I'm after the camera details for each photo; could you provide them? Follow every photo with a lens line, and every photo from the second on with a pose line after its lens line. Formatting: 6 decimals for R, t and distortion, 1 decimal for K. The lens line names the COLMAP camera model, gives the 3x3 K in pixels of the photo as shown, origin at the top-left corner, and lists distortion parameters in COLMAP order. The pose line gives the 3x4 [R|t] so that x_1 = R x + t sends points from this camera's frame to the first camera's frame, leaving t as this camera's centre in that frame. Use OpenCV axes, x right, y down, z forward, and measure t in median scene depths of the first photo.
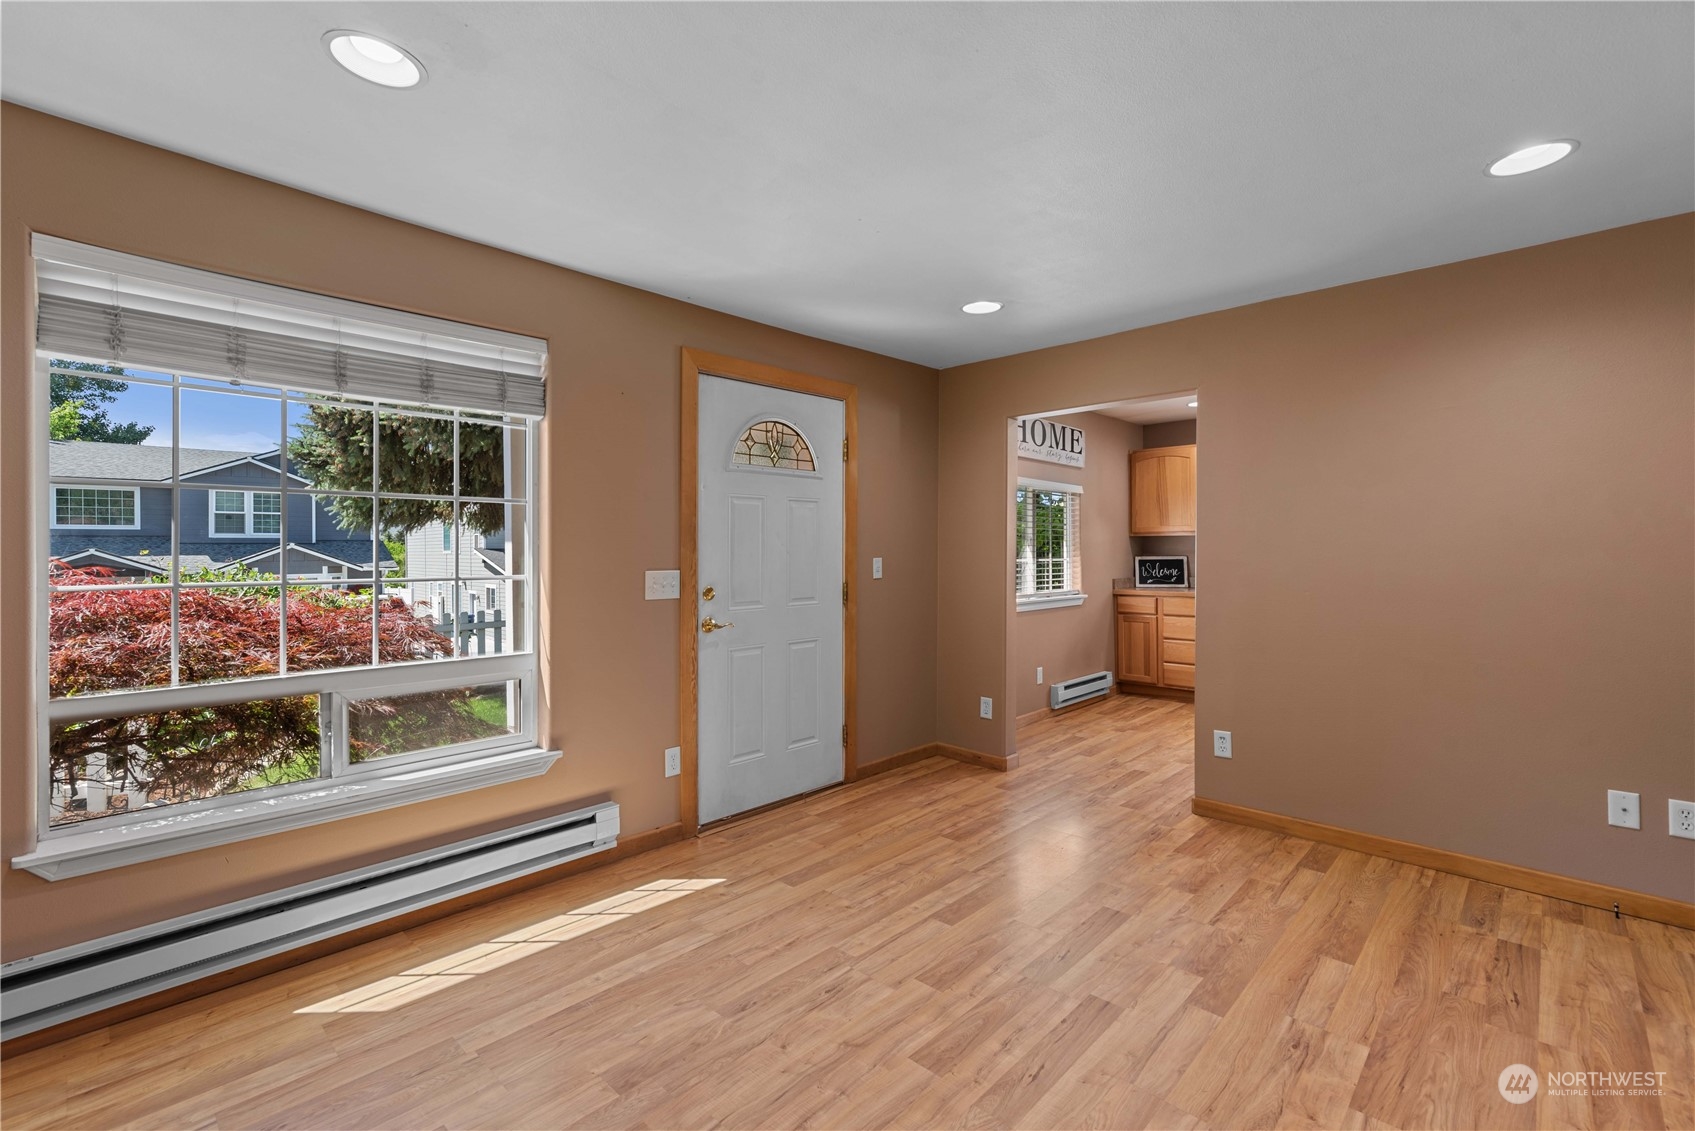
lens RADIAL K [[738.6, 0, 829.6], [0, 738.6, 548.7], [0, 0, 1]] dist [0.004168, -0.000816]
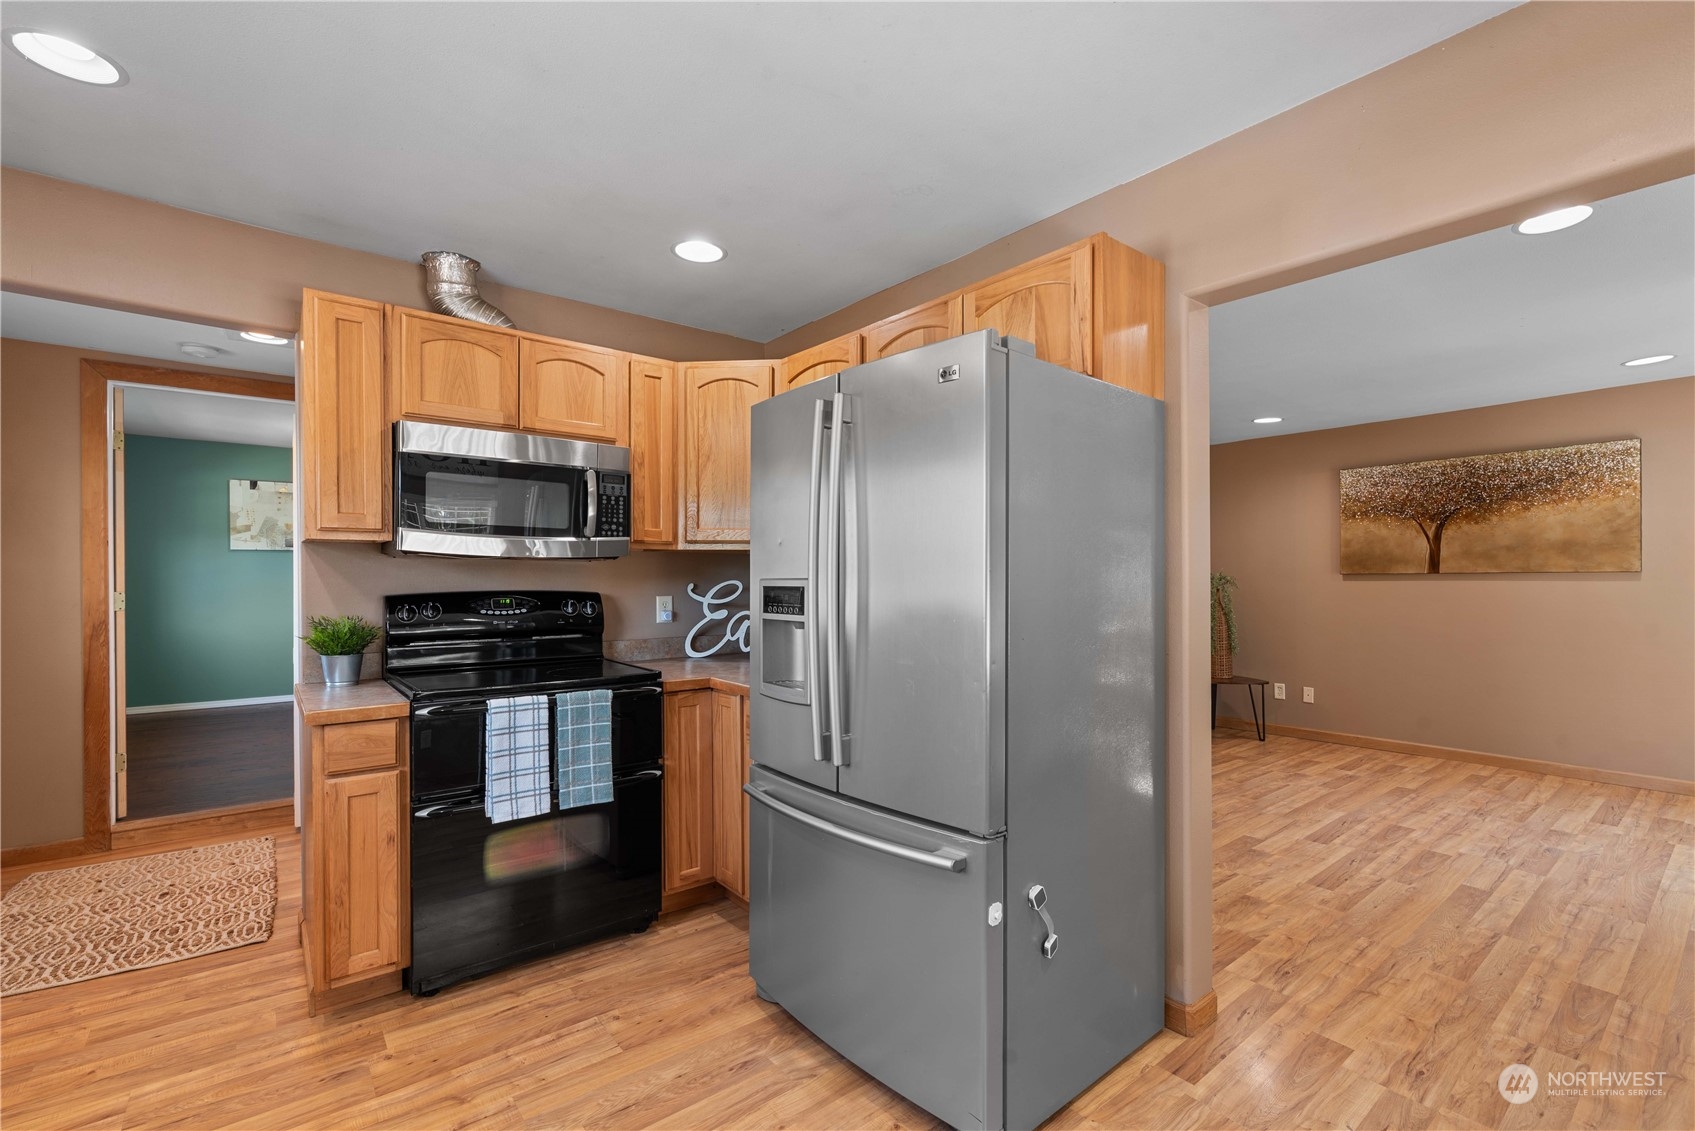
lens RADIAL K [[738.6, 0, 854.3], [0, 738.6, 577.8], [0, 0, 1]] dist [0.004168, -0.000816]
pose [[-0.993409, 0.001737, 0.114611, 1.087881], [0.001665, 0.999998, -0.000726, 0.007956], [-0.114612, -0.000530, -0.993410, 2.487046]]
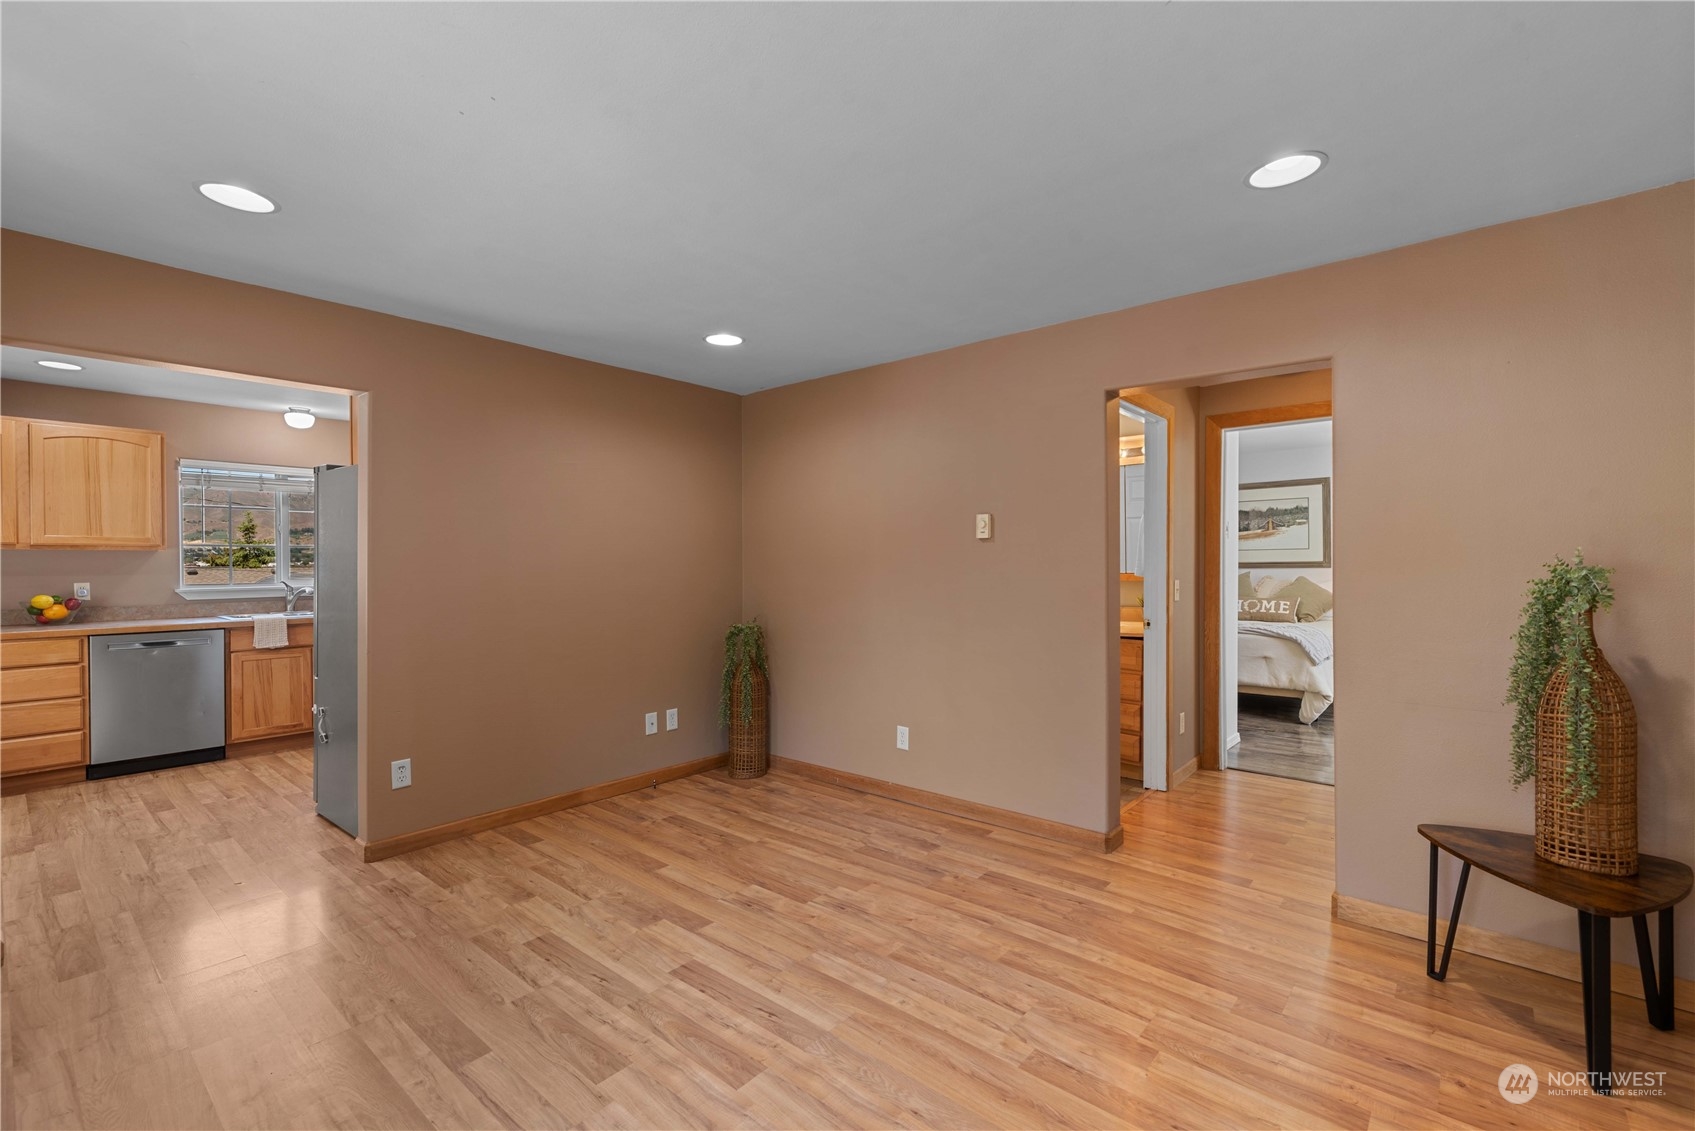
lens RADIAL K [[738.6, 0, 872.3], [0, 738.6, 568.5], [0, 0, 1]] dist [0.004168, -0.000816]
pose [[-0.082902, -0.003656, 0.996551, -0.693454], [0.001109, 0.999992, 0.003761, -0.003070], [-0.996557, 0.001417, -0.082898, 0.711201]]
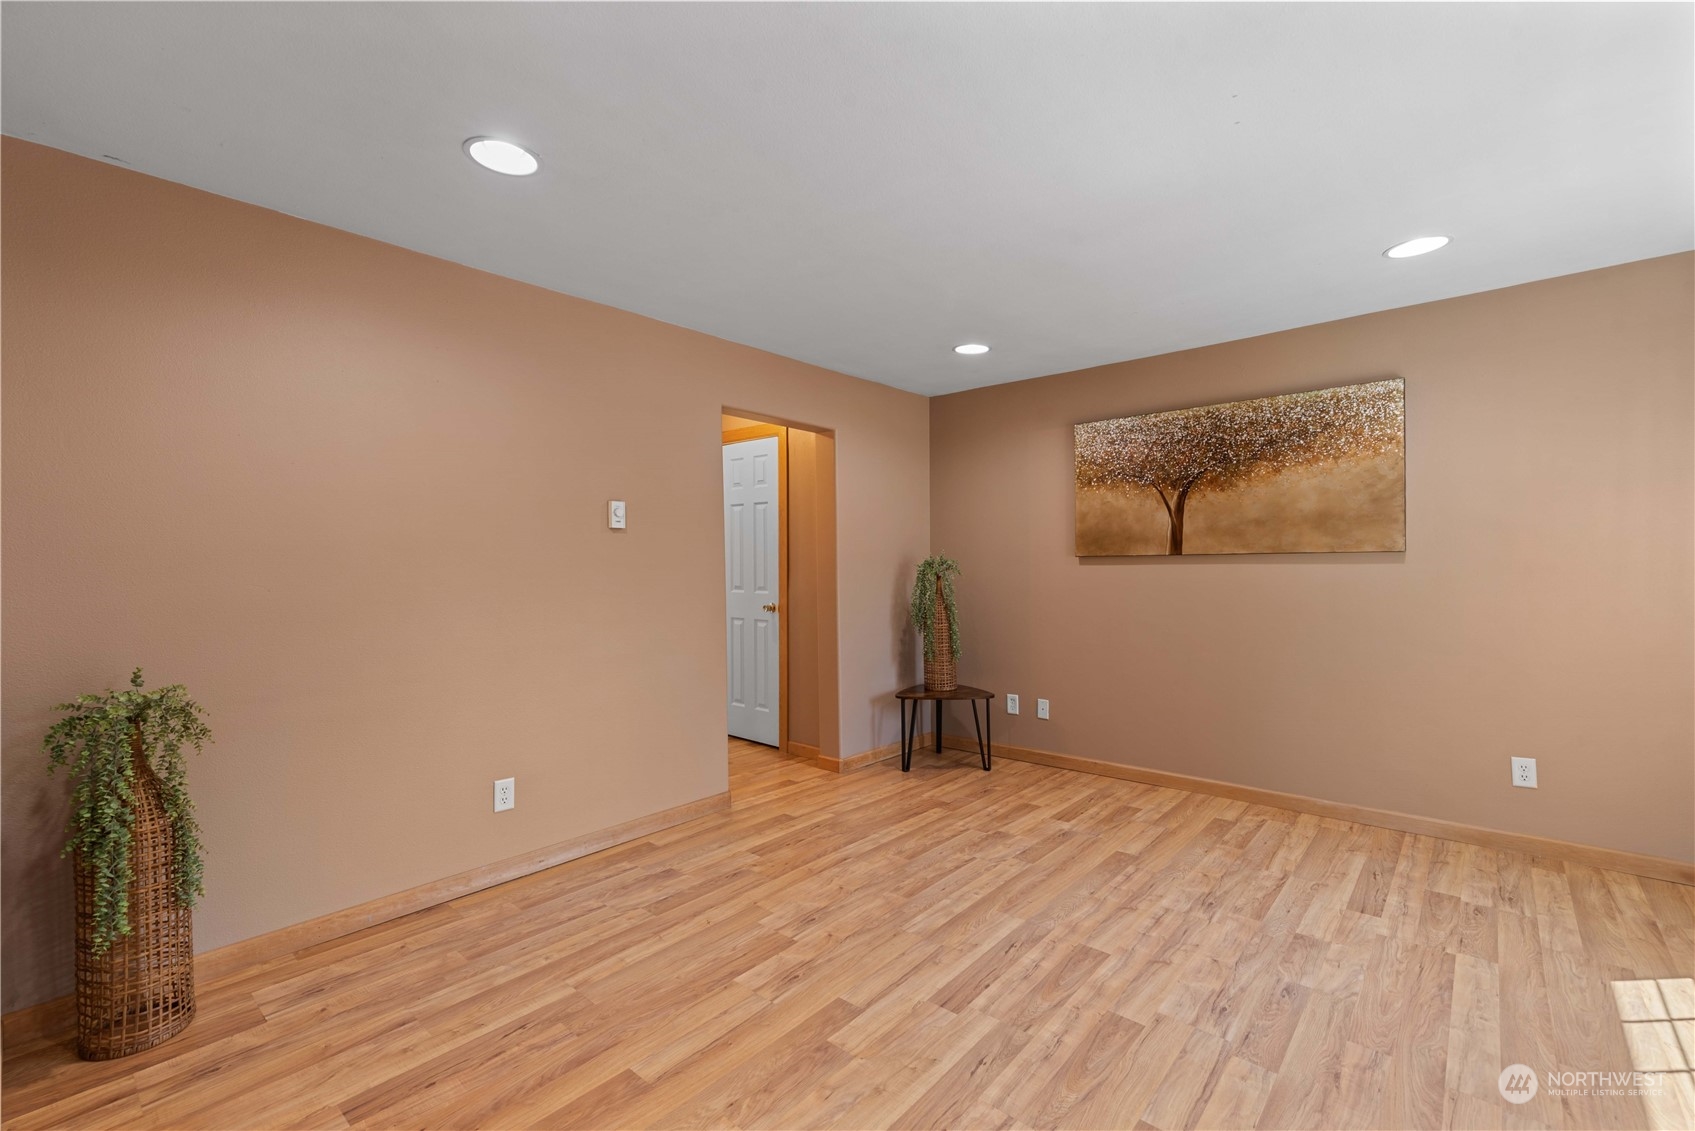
lens RADIAL K [[738.6, 0, 834.3], [0, 738.6, 563.5], [0, 0, 1]] dist [0.004168, -0.000816]
pose [[-0.998548, 0.006580, -0.053474, 0.507366], [0.006519, 0.999978, 0.001323, 0.008458], [0.053481, 0.000972, -0.998568, 1.769109]]
